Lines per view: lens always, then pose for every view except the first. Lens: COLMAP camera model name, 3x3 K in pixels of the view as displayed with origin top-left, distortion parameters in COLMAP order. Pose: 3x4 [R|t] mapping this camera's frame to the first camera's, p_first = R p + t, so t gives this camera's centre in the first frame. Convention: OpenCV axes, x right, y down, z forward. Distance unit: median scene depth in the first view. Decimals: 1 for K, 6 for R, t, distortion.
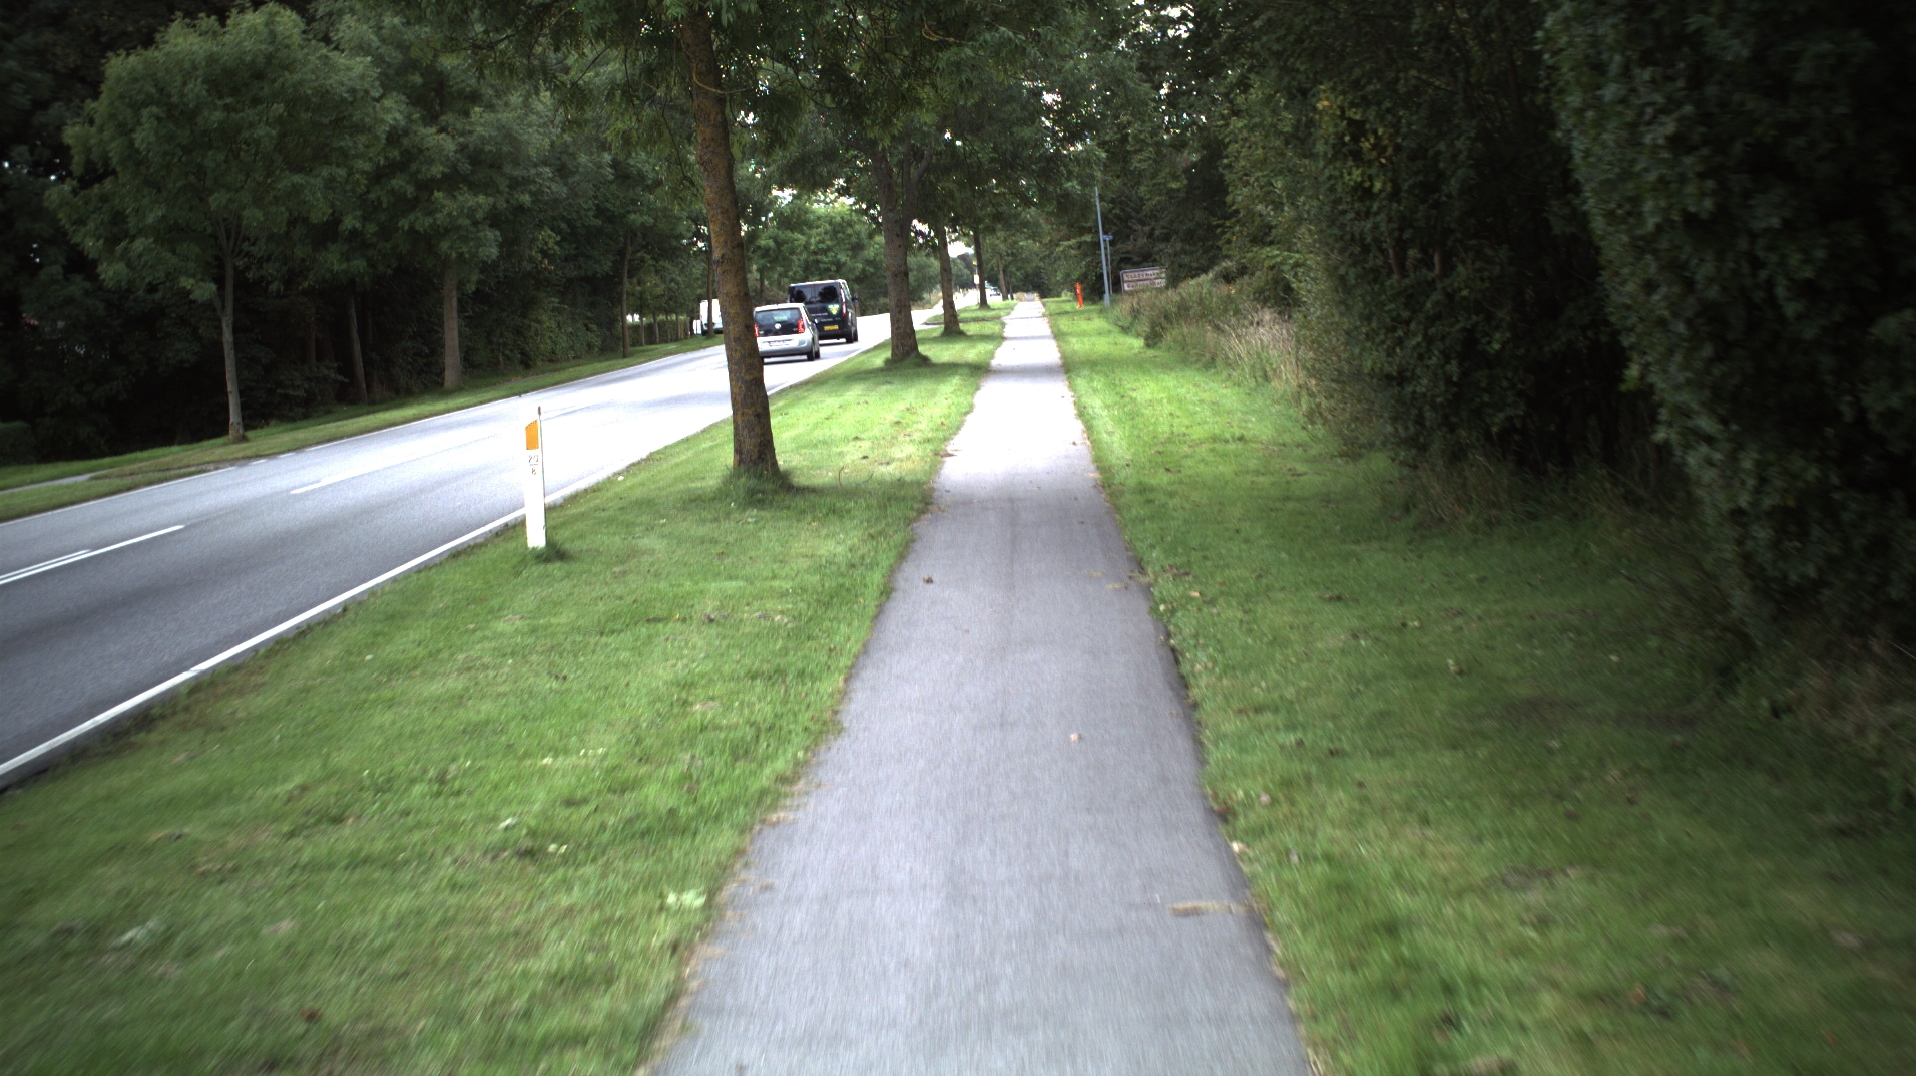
lens RADIAL K [[3006.8, 0, 958.0], [0, 3006.8, 538.0], [0, 0, 1]] dist [-0.235165, 0.196015]
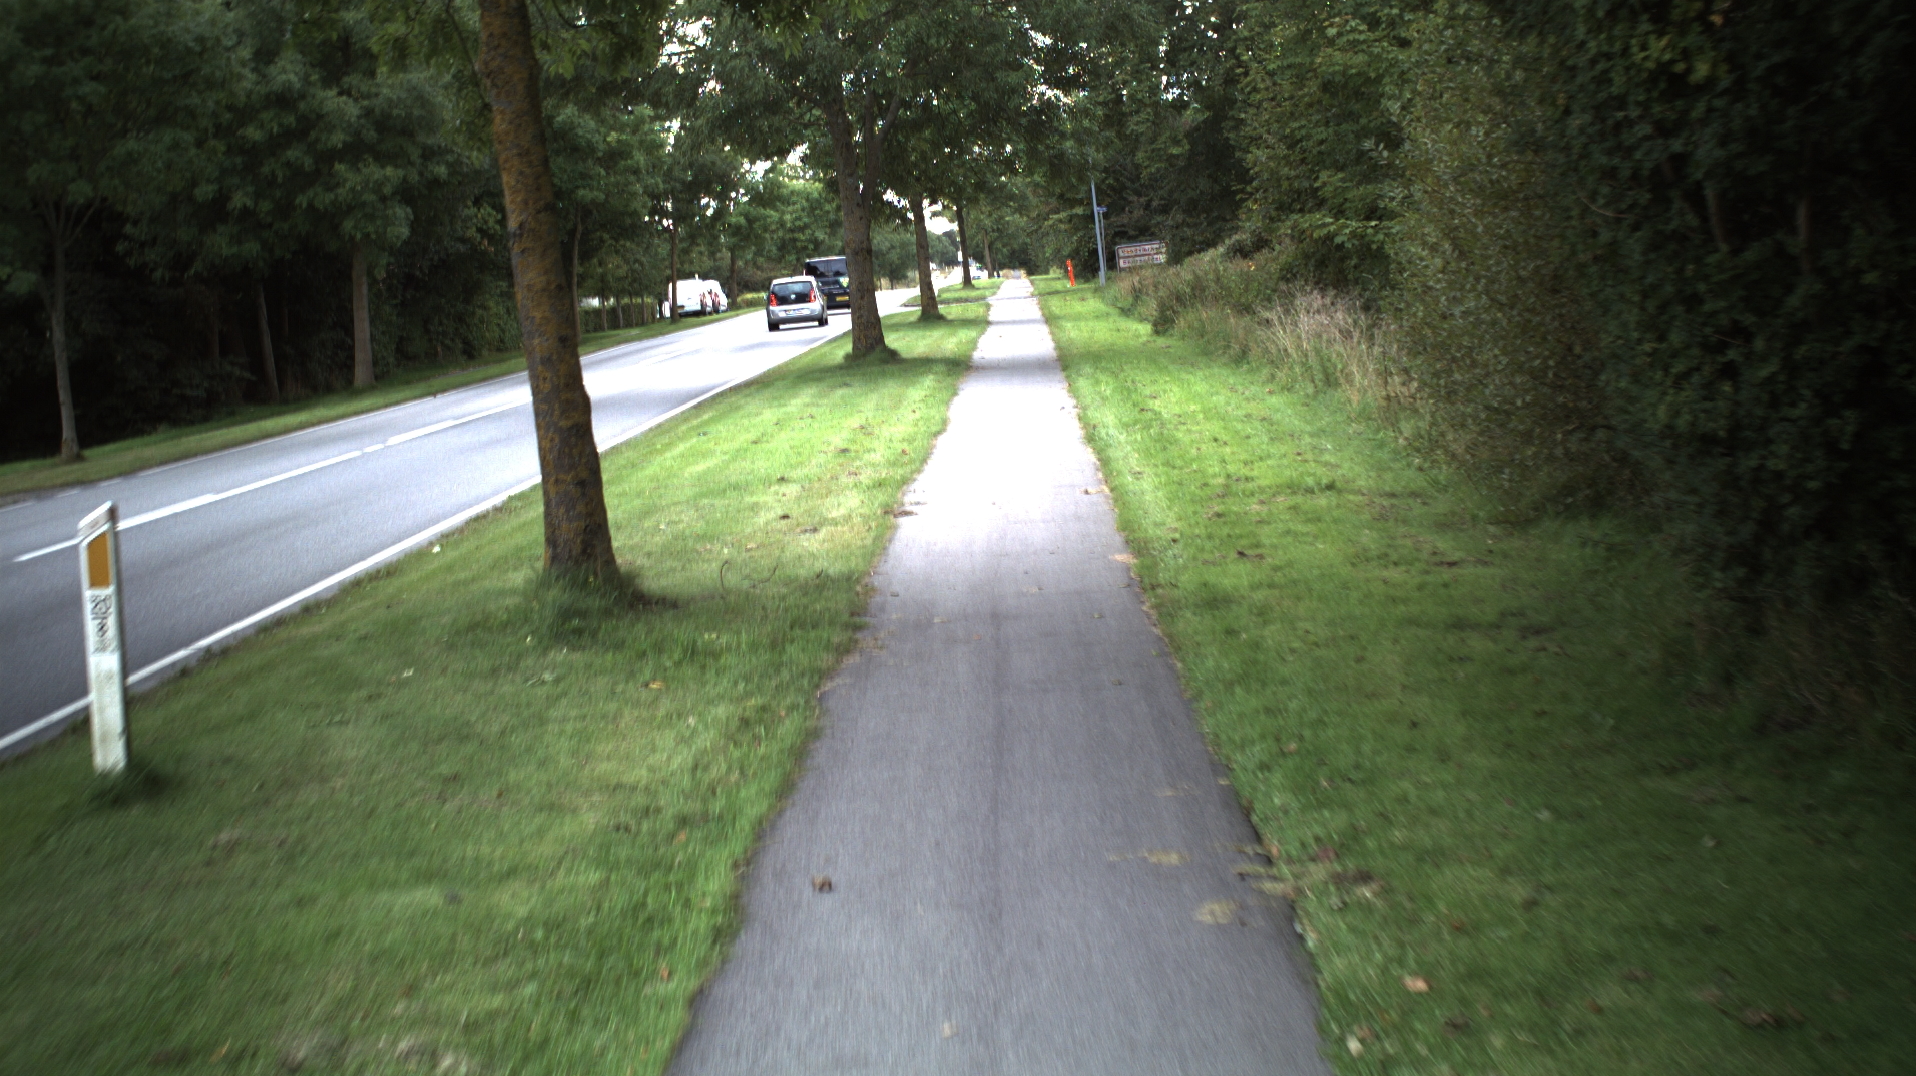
lens RADIAL K [[3006.8, 0, 958.0], [0, 3006.8, 538.0], [0, 0, 1]] dist [-0.235165, 0.196015]
pose [[0.999938, -0.010505, 0.003567, 0.002629], [0.010478, 0.999916, 0.007595, -0.010928], [-0.003647, -0.007557, 0.999965, 0.125708]]
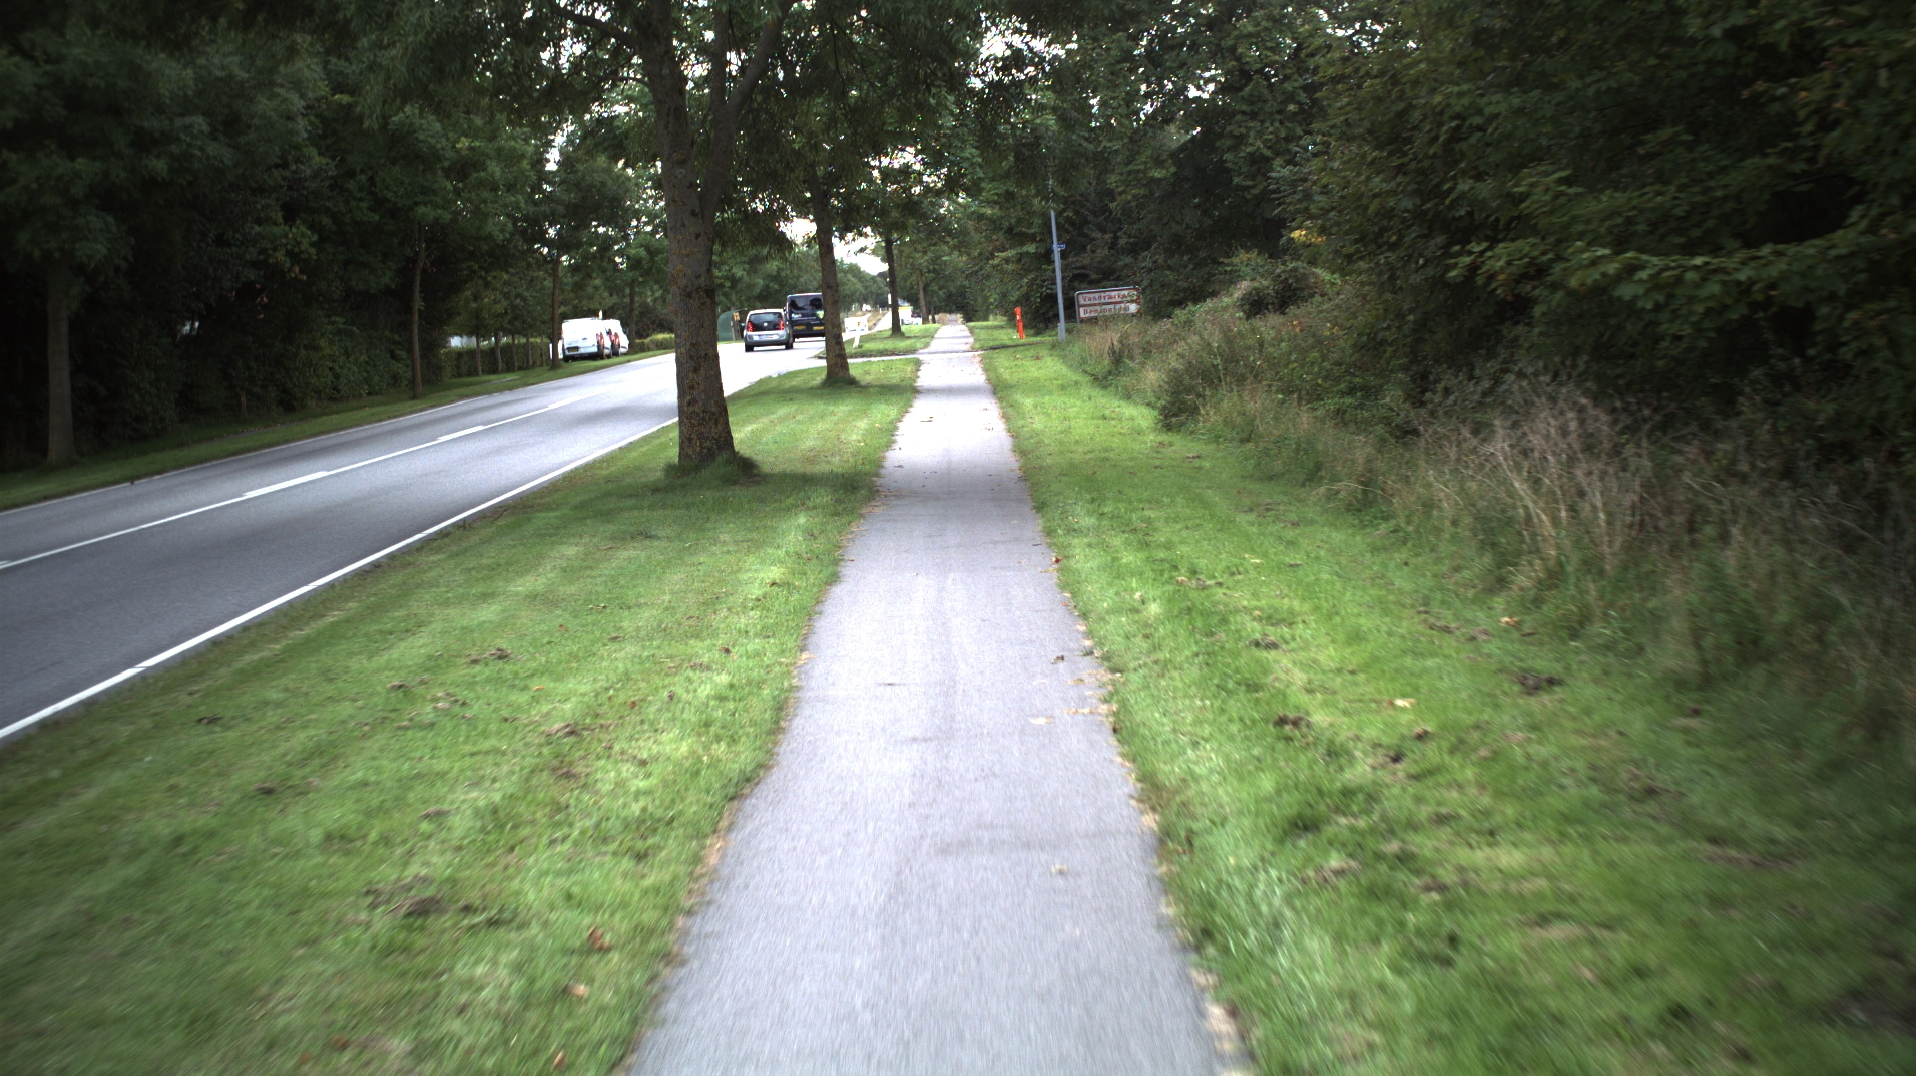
lens RADIAL K [[3006.8, 0, 958.0], [0, 3006.8, 538.0], [0, 0, 1]] dist [-0.235165, 0.196015]
pose [[0.999573, 0.012007, 0.026653, 0.007991], [-0.011841, 0.999909, -0.006389, -0.033434], [-0.026727, 0.006071, 0.999624, 0.377298]]
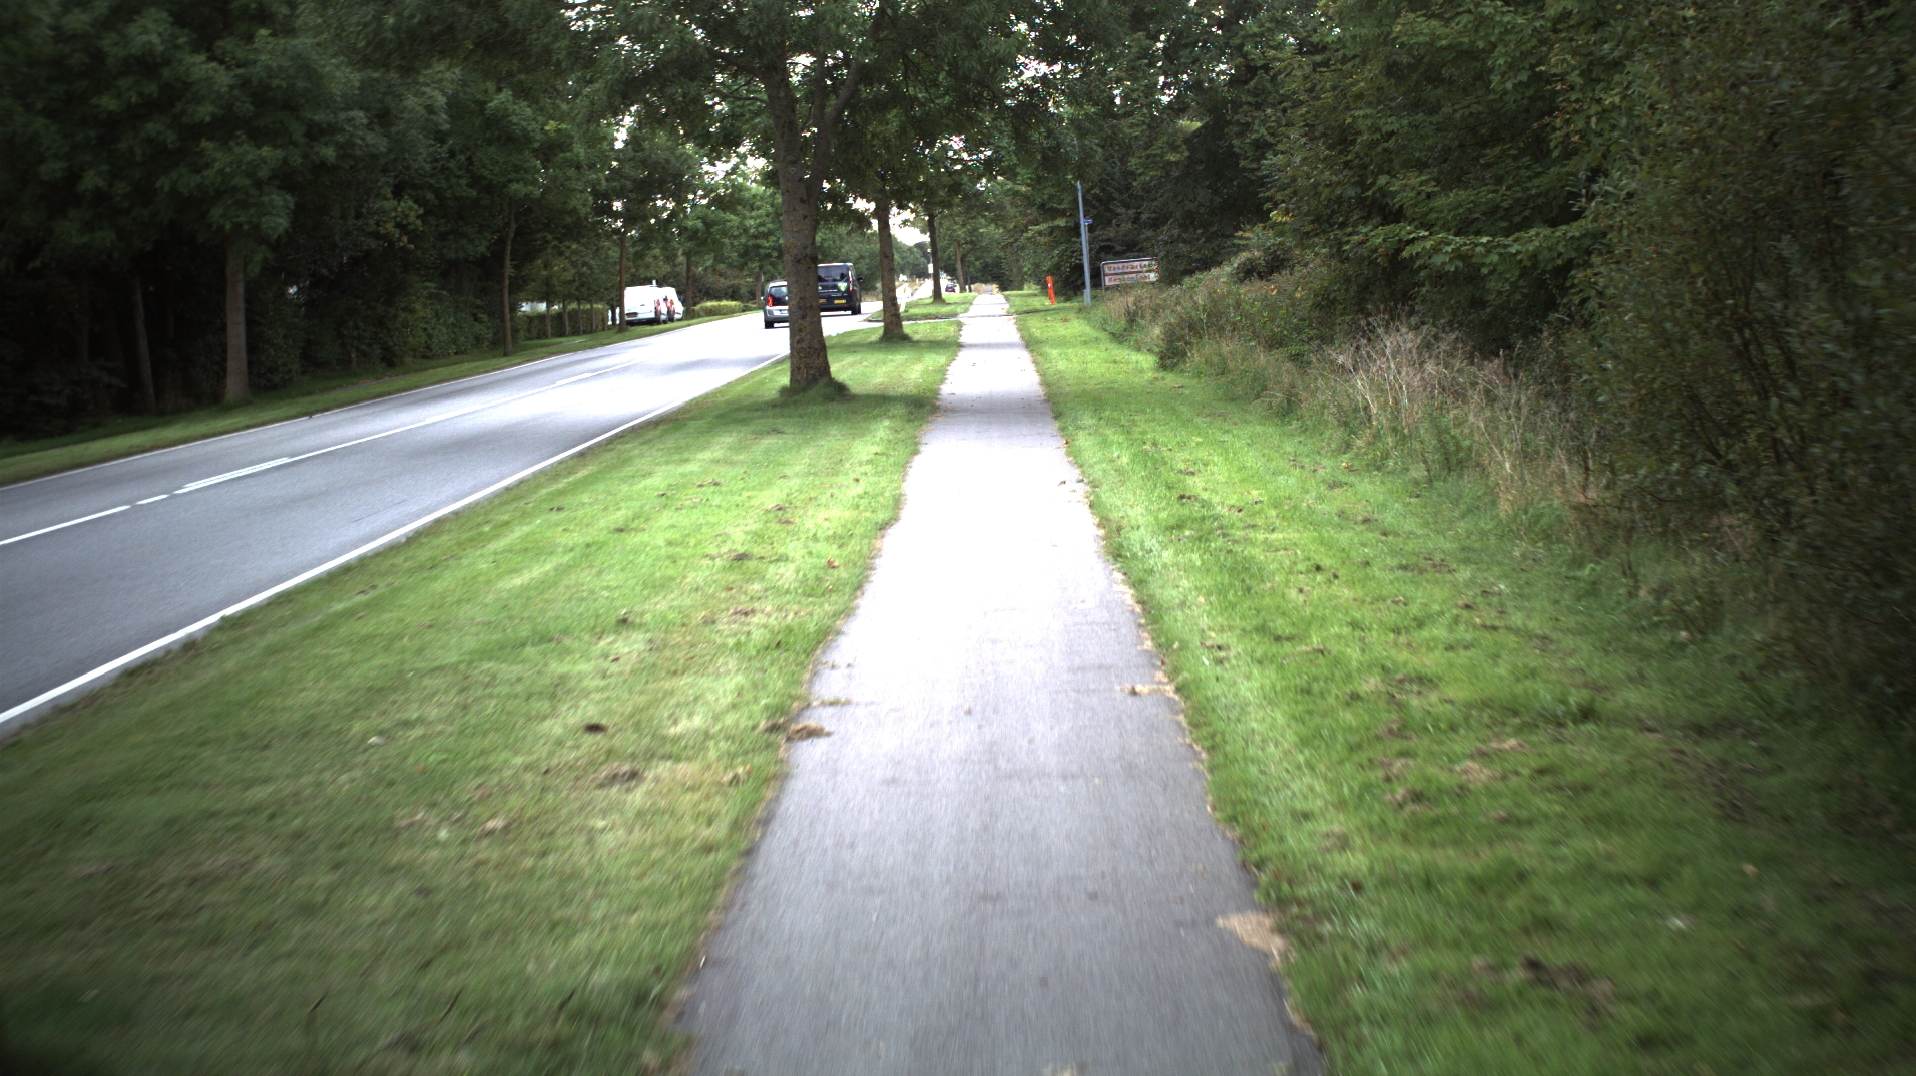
lens RADIAL K [[3006.8, 0, 958.0], [0, 3006.8, 538.0], [0, 0, 1]] dist [-0.235165, 0.196015]
pose [[0.999751, 0.016049, 0.015500, 0.003873], [-0.016103, 0.999865, 0.003397, -0.021782], [-0.015443, -0.003646, 0.999874, 0.251529]]
